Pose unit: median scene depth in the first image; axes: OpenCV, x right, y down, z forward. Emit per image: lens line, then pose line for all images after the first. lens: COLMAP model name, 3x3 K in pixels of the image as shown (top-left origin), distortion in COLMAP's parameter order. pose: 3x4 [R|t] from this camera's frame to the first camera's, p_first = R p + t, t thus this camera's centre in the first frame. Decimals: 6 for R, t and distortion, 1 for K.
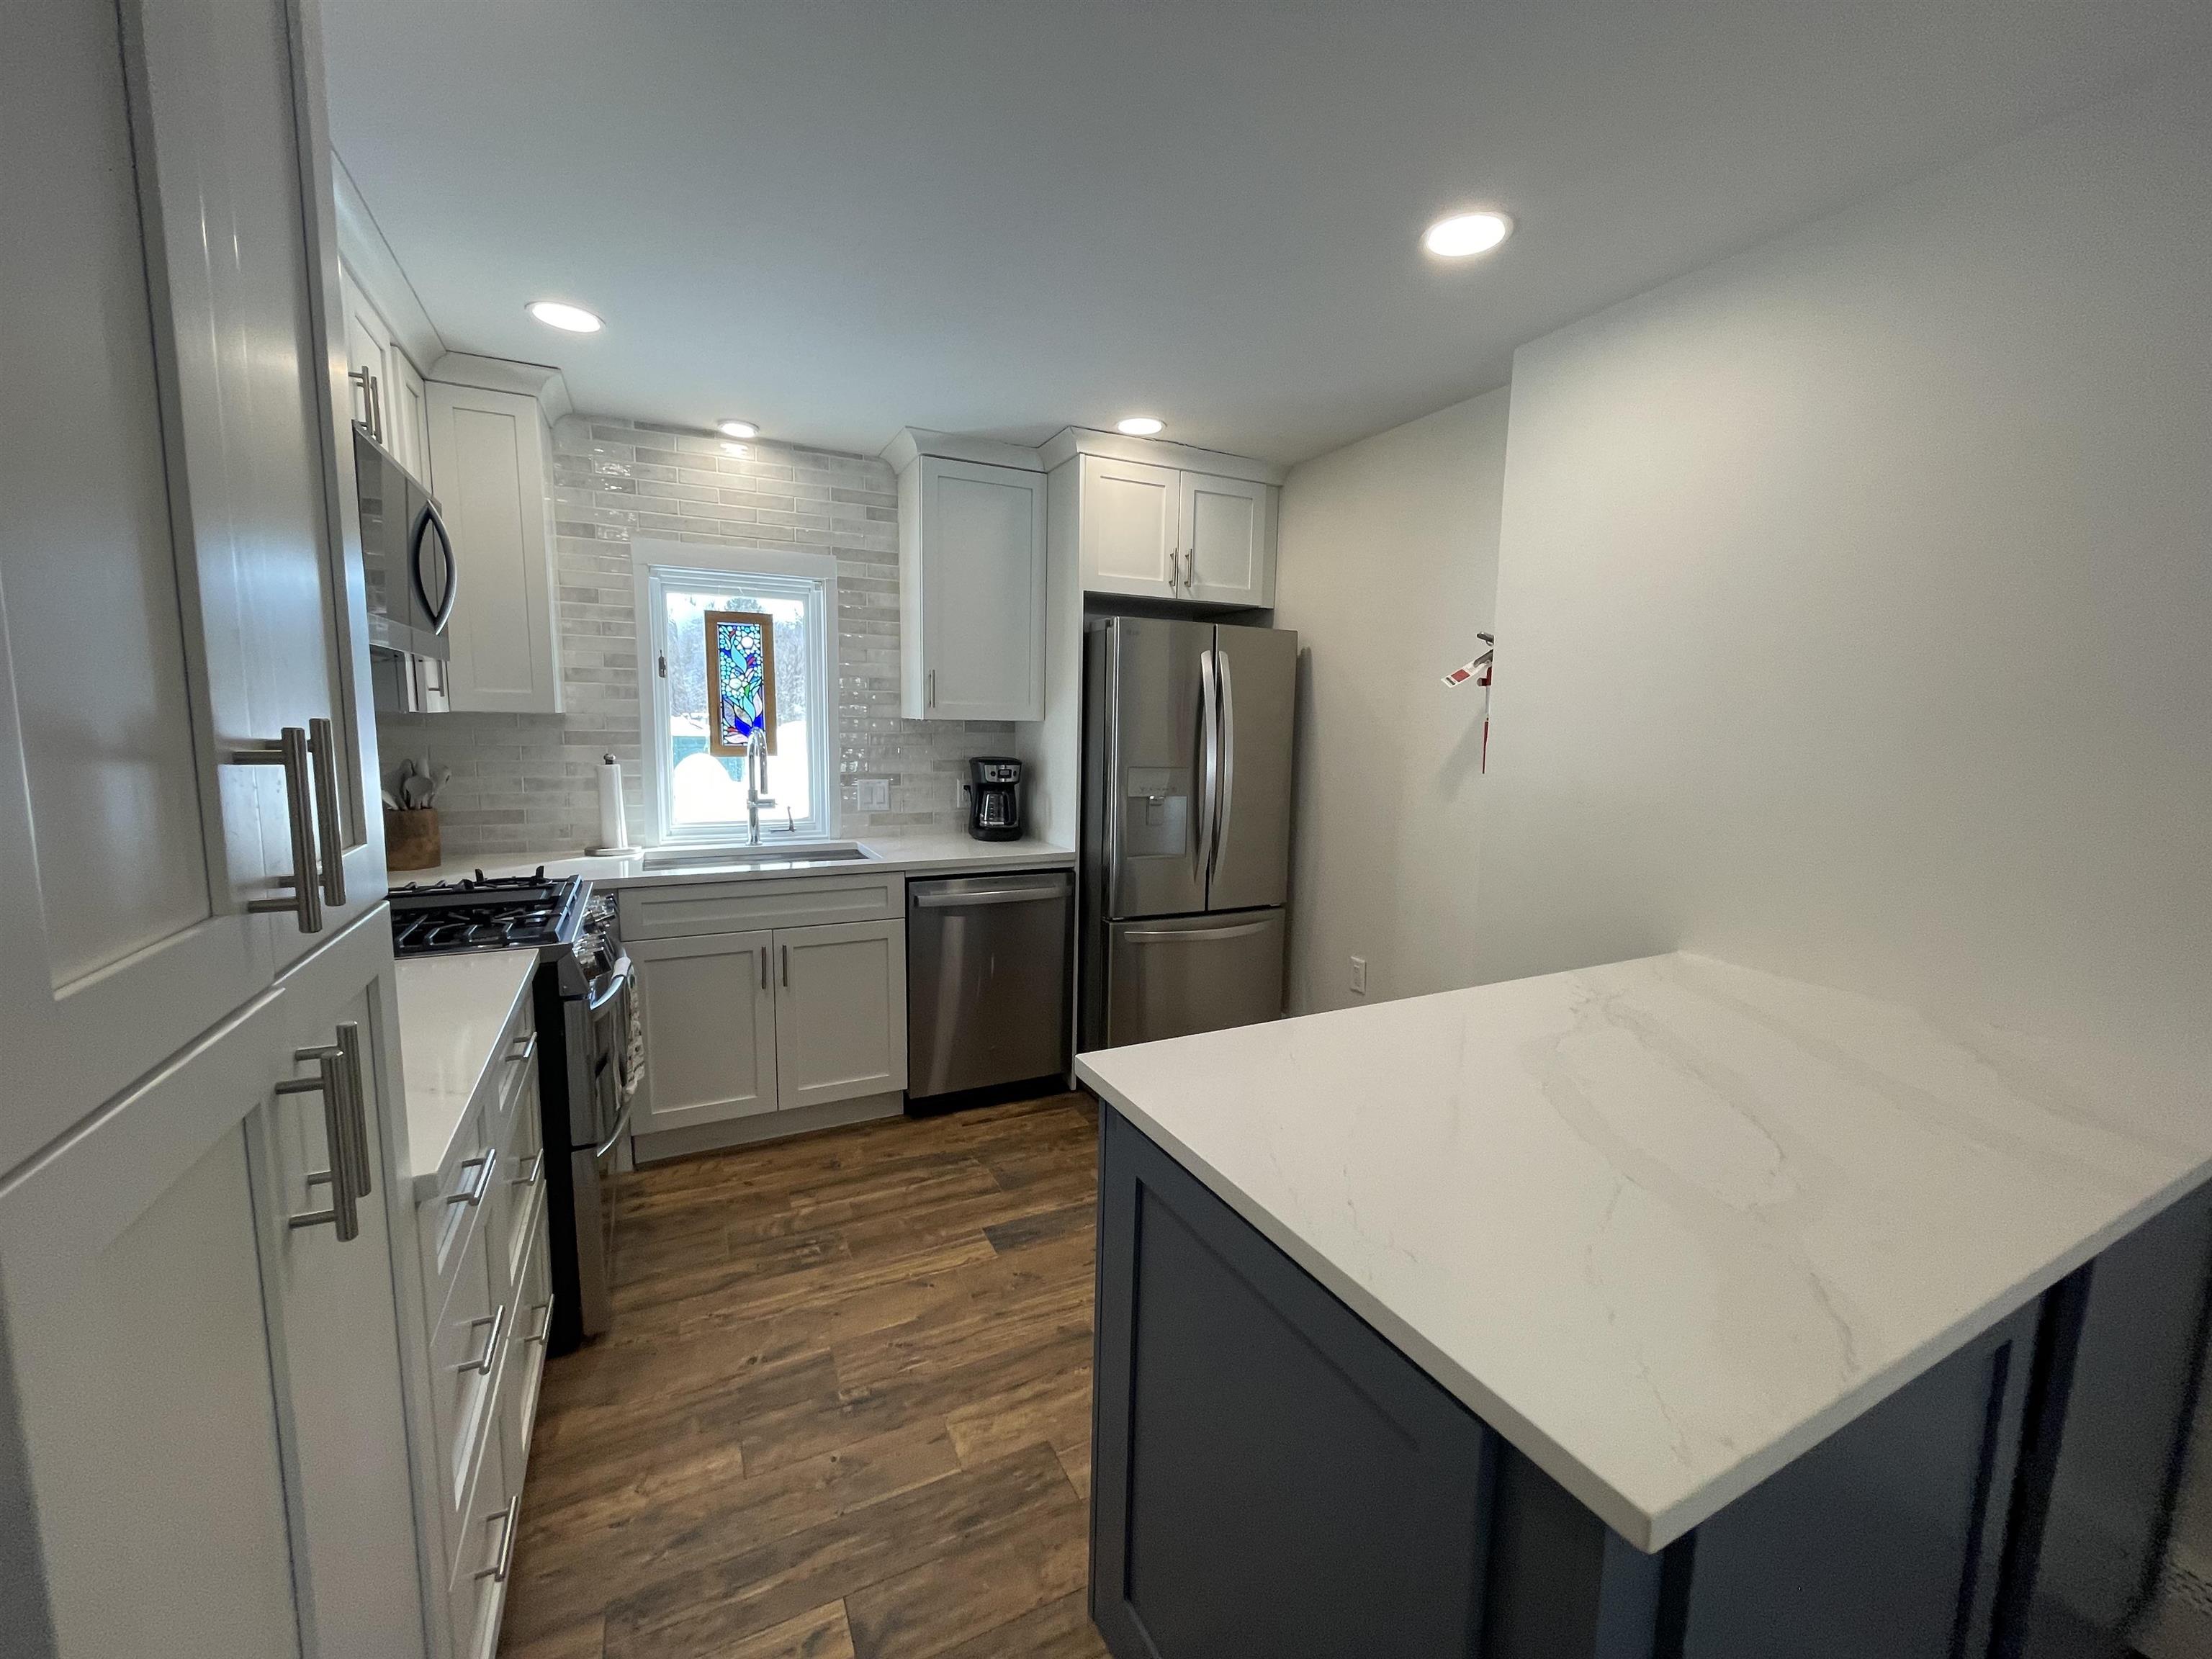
lens RADIAL K [[890.1, 0, 1103.6], [0, 890.1, 831.4], [0, 0, 1]] dist [0.000152, -0.000736]
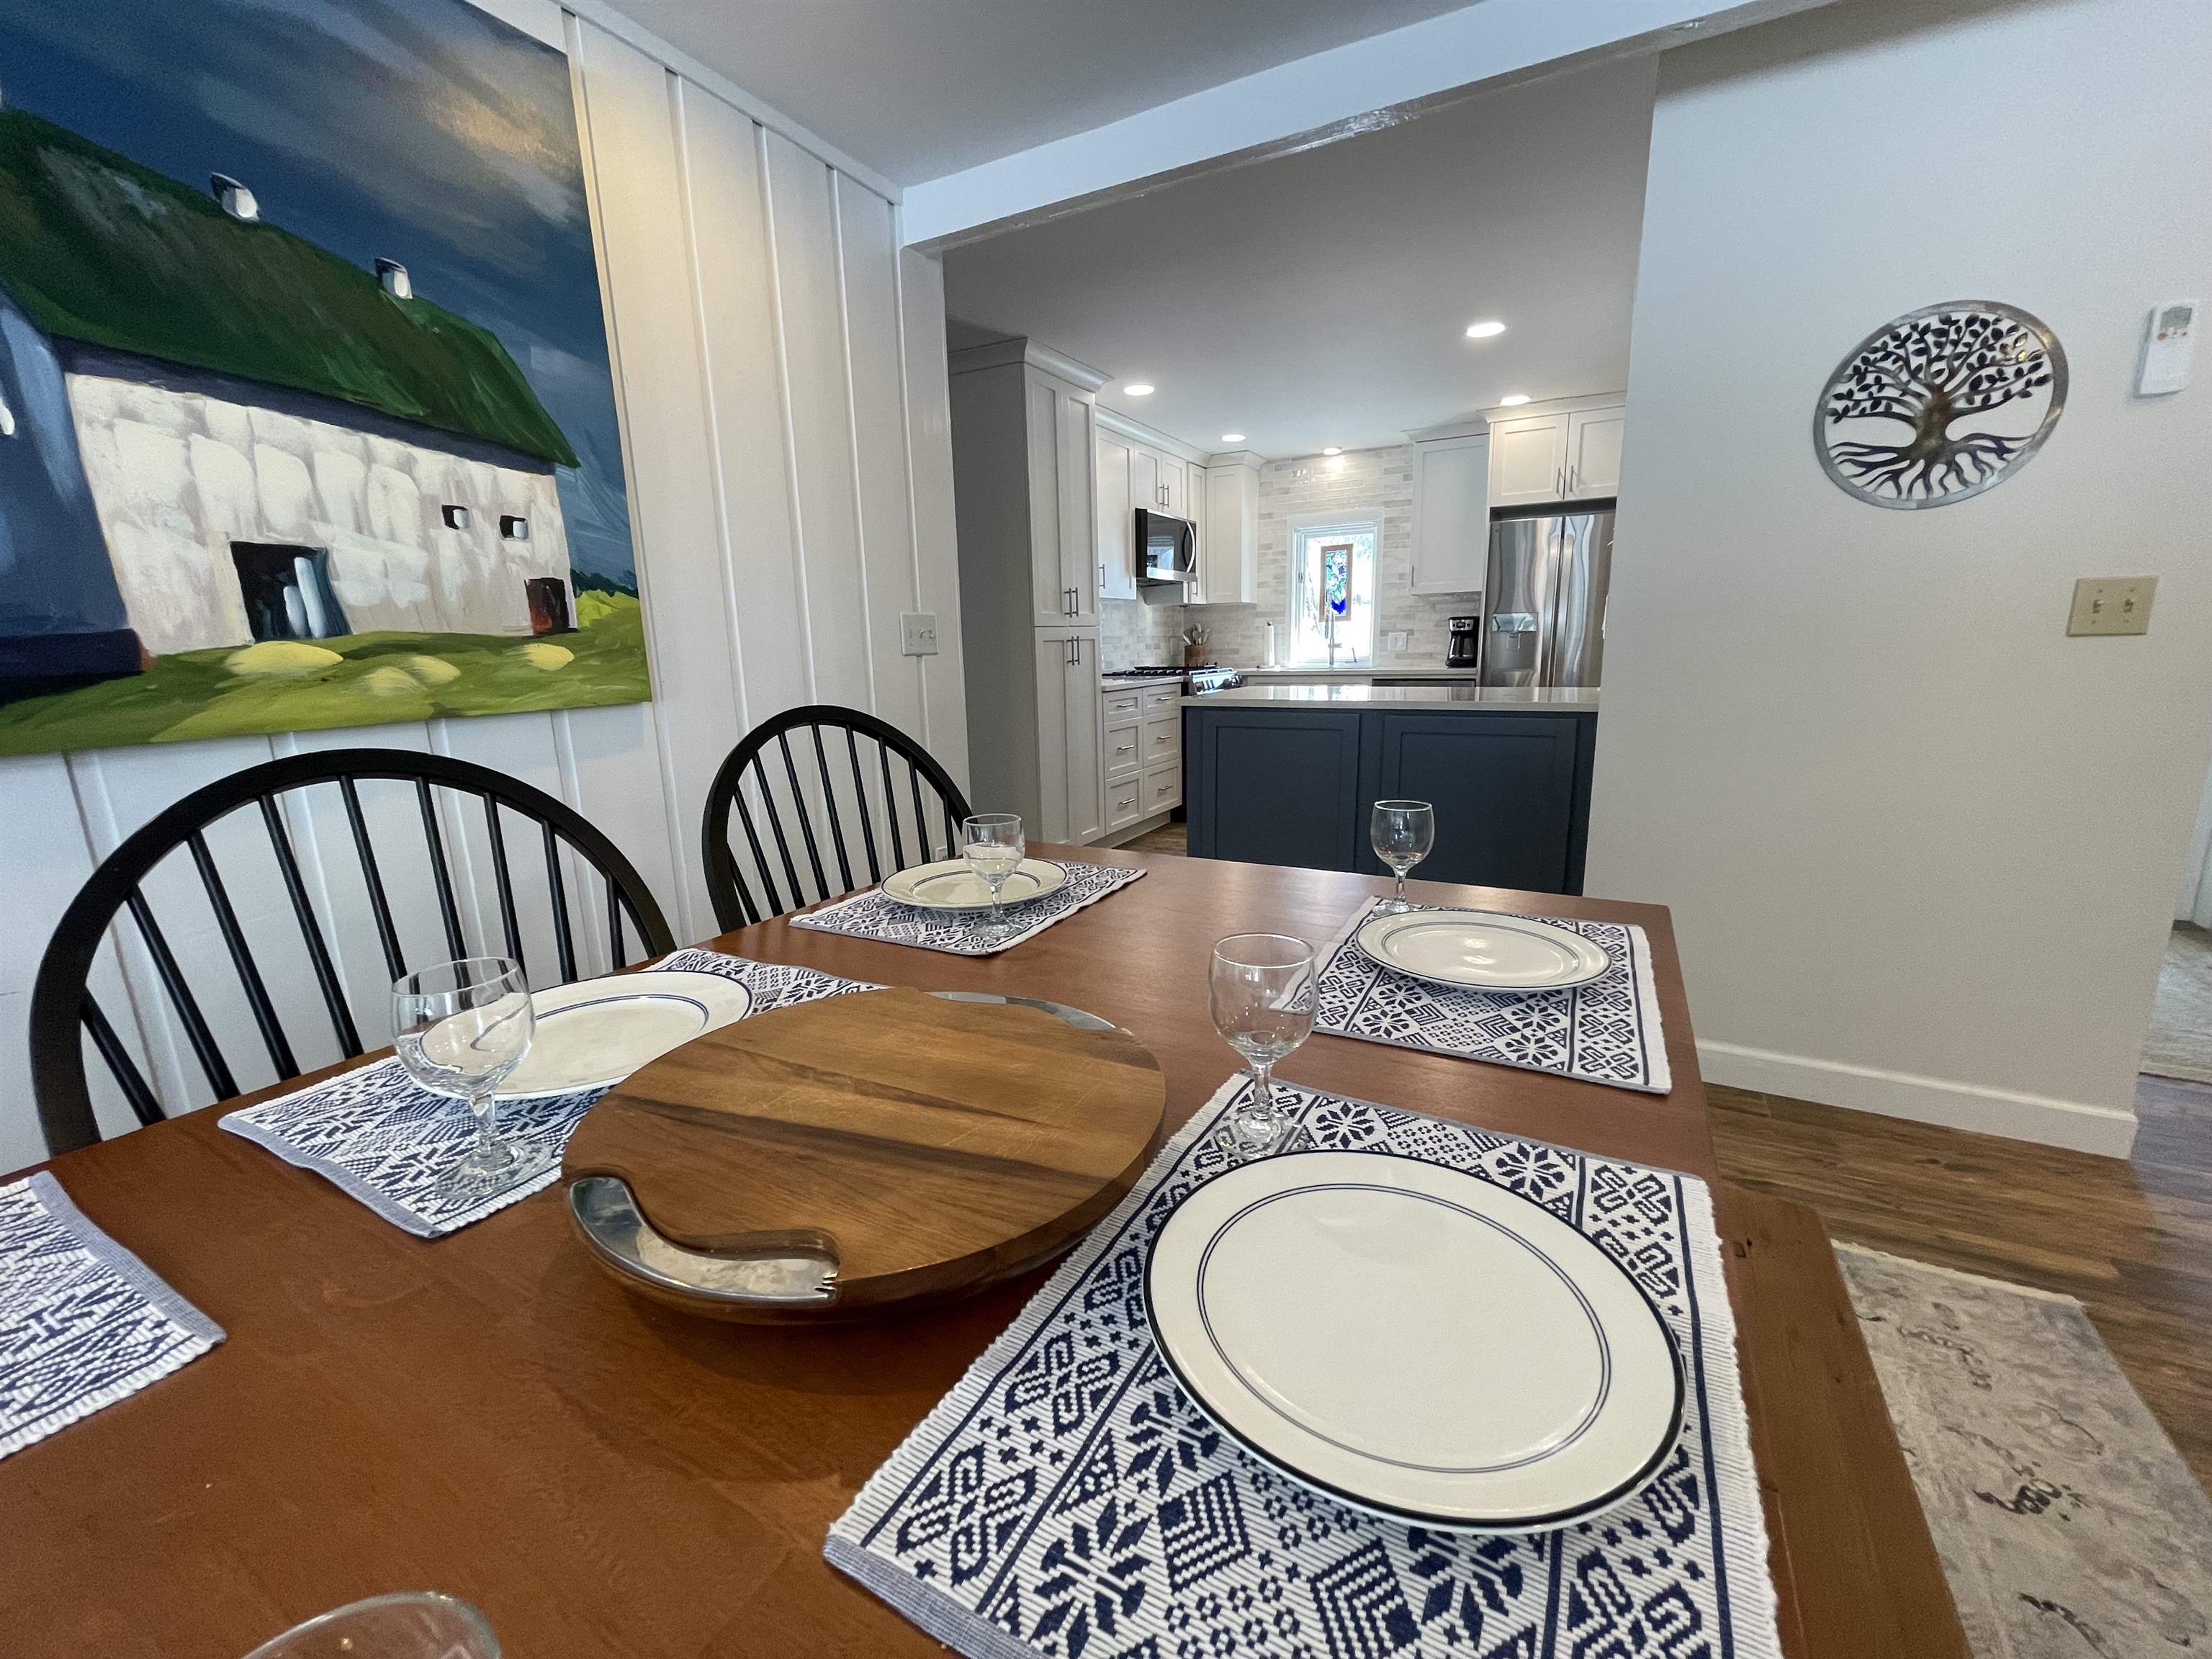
lens RADIAL K [[890.1, 0, 1108.1], [0, 890.1, 830.6], [0, 0, 1]] dist [0.000152, -0.000736]
pose [[0.562636, 0.141193, -0.814559, 0.994354], [-0.069714, 0.989901, 0.123433, 0.166286], [0.823760, -0.012661, 0.566797, -0.517849]]
